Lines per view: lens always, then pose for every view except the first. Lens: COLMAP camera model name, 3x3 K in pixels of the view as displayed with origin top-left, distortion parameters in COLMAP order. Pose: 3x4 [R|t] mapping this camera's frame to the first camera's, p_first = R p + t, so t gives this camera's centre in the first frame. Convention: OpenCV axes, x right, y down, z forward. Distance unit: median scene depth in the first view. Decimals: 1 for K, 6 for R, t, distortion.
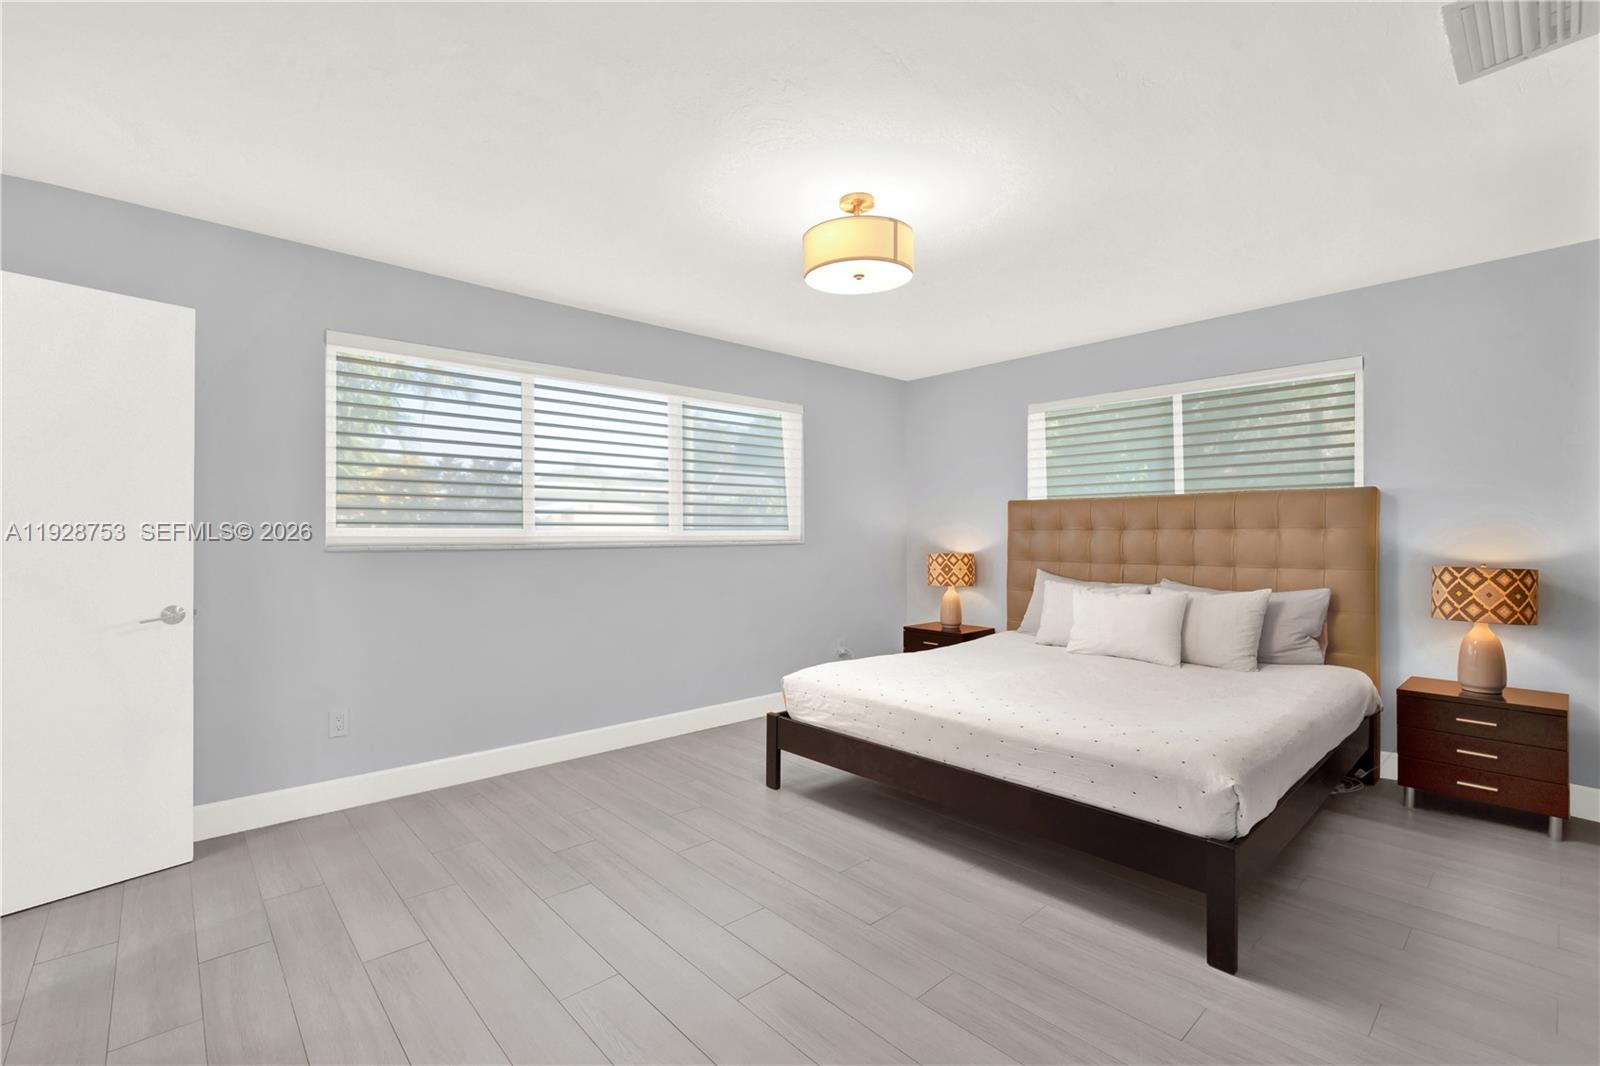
lens RADIAL K [[710.7, 0, 800.0], [0, 710.7, 533.0], [0, 0, 1]] dist [-0.001205, -0.000285]
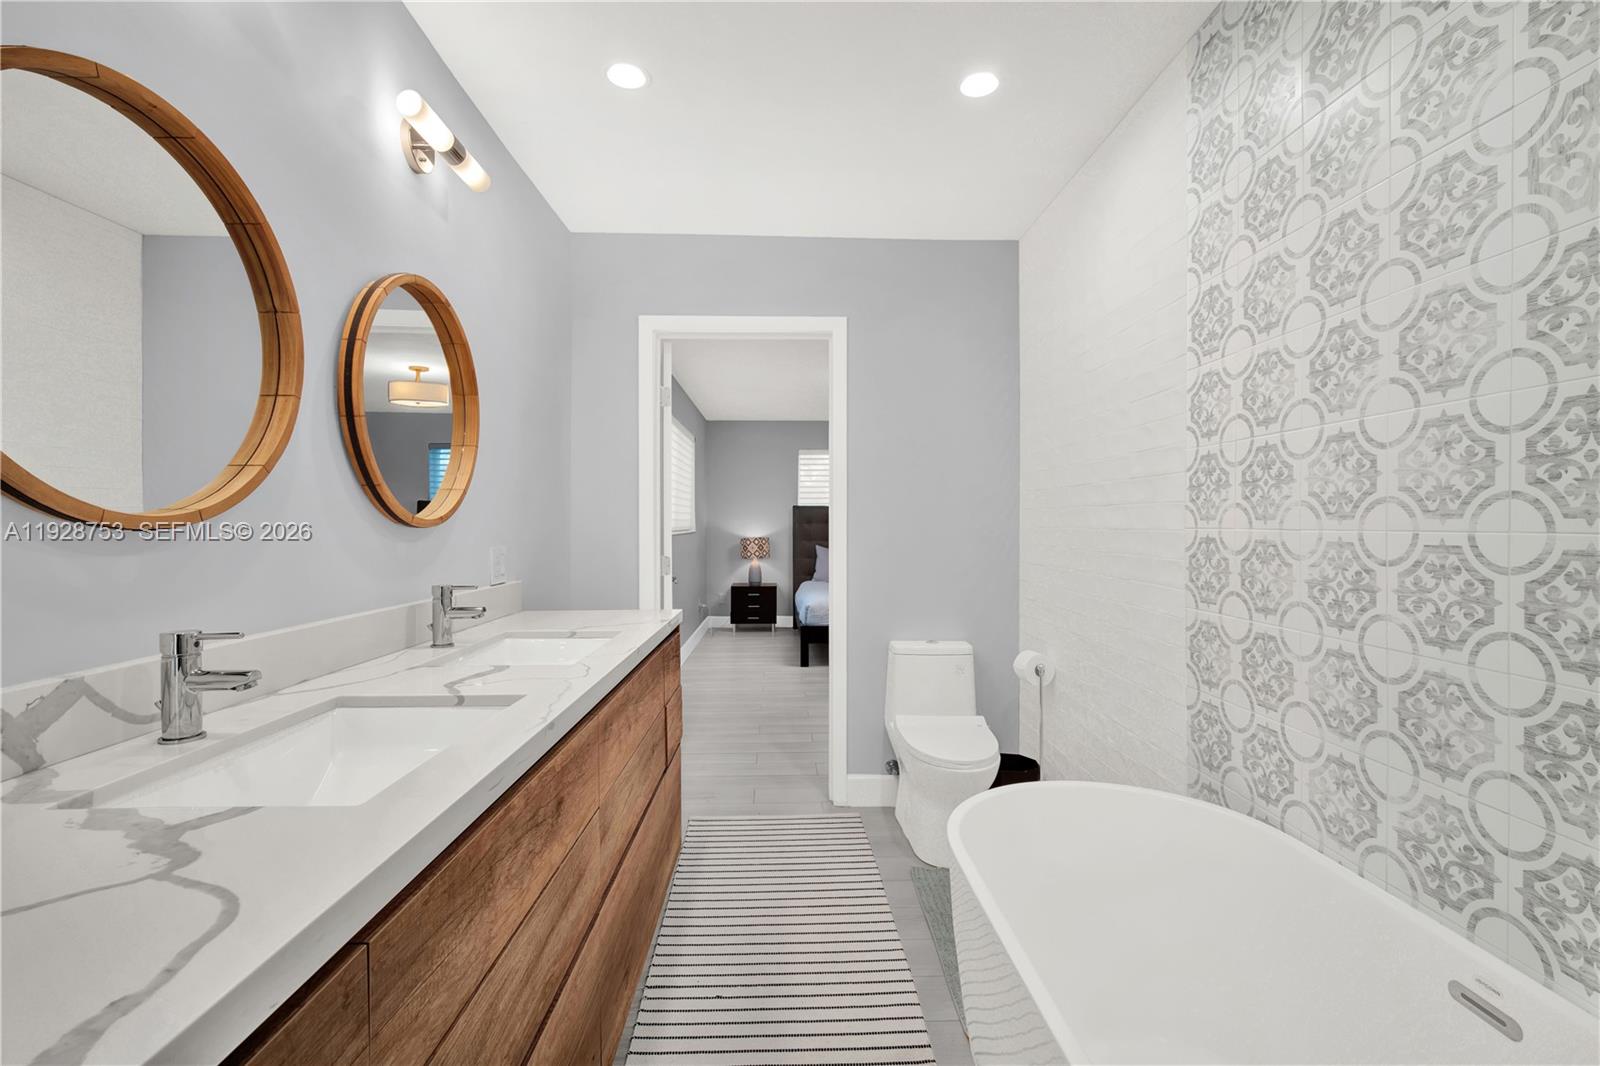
lens RADIAL K [[710.7, 0, 800.0], [0, 710.7, 533.0], [0, 0, 1]] dist [-0.001205, -0.000285]
pose [[0.649146, -0.006937, 0.760632, -0.908498], [0.001928, 0.999970, 0.007475, 0.006284], [-0.760661, -0.003386, 0.649140, -0.093223]]
